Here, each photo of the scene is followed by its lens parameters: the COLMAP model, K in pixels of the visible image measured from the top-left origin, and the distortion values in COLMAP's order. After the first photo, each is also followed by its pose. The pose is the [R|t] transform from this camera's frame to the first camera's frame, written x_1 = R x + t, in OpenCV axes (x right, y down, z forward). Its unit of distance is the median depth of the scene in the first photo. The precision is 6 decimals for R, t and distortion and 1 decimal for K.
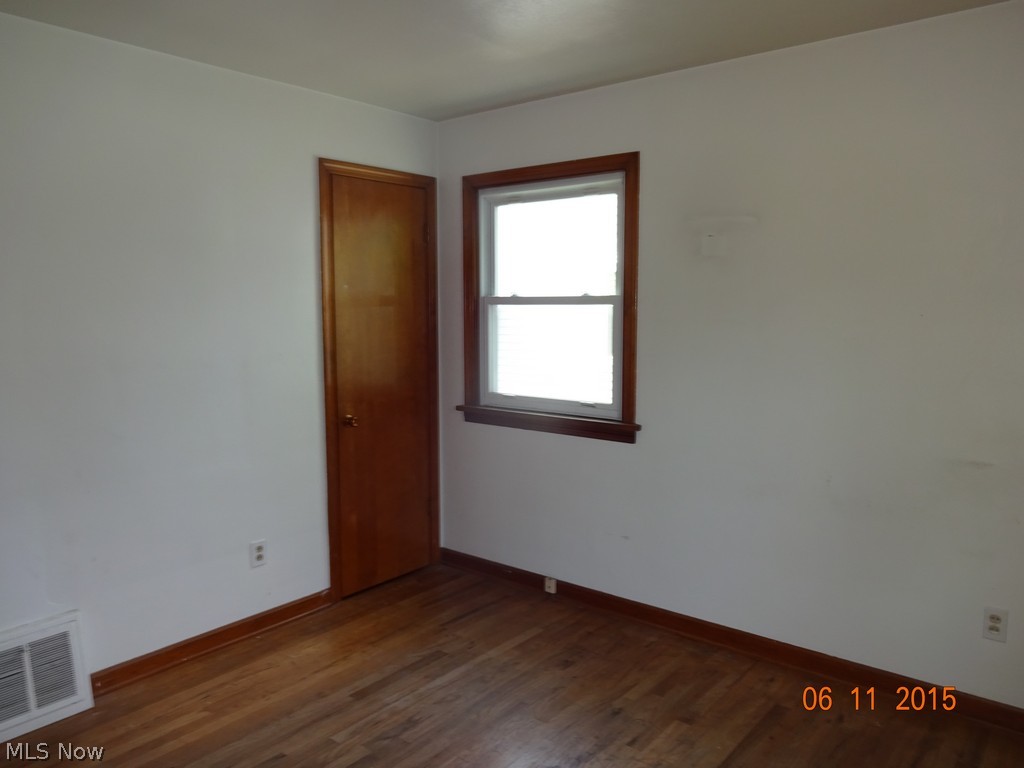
lens RADIAL K [[760.4, 0, 512.0], [0, 760.4, 384.0], [0, 0, 1]] dist [0.005103, -0.000856]
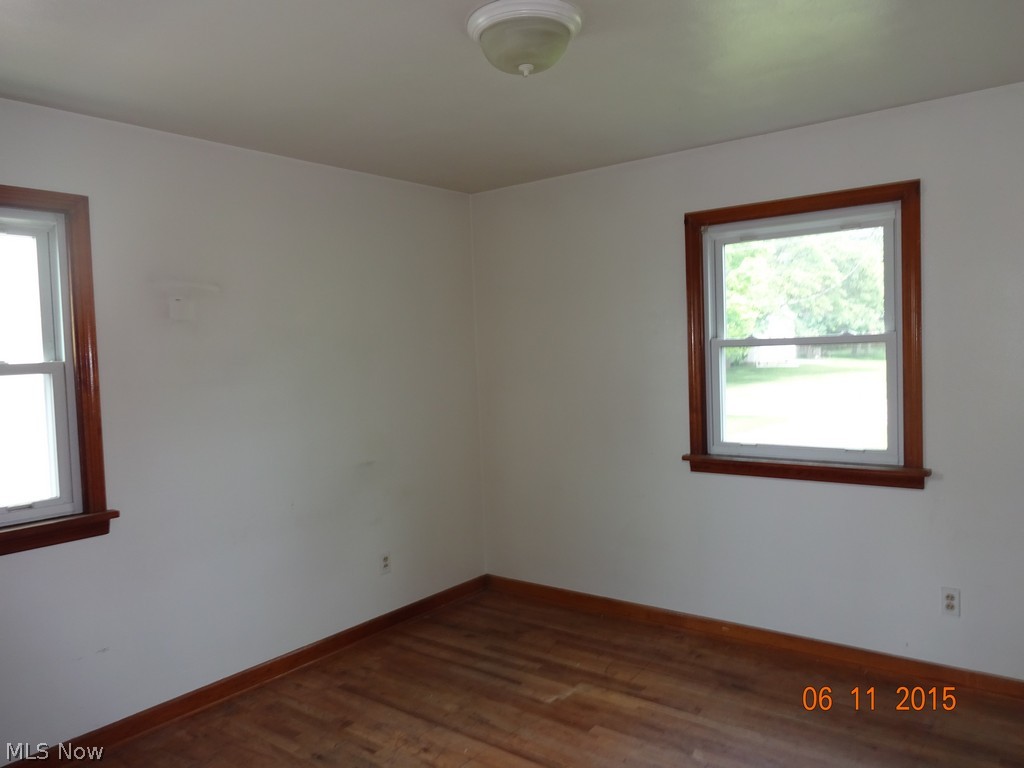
lens RADIAL K [[760.4, 0, 512.0], [0, 760.4, 384.0], [0, 0, 1]] dist [0.005103, -0.000856]
pose [[-0.020085, -0.041708, 0.998928, -0.709434], [0.142444, 0.988818, 0.044150, -0.061823], [-0.989599, 0.143178, -0.013919, 0.552159]]
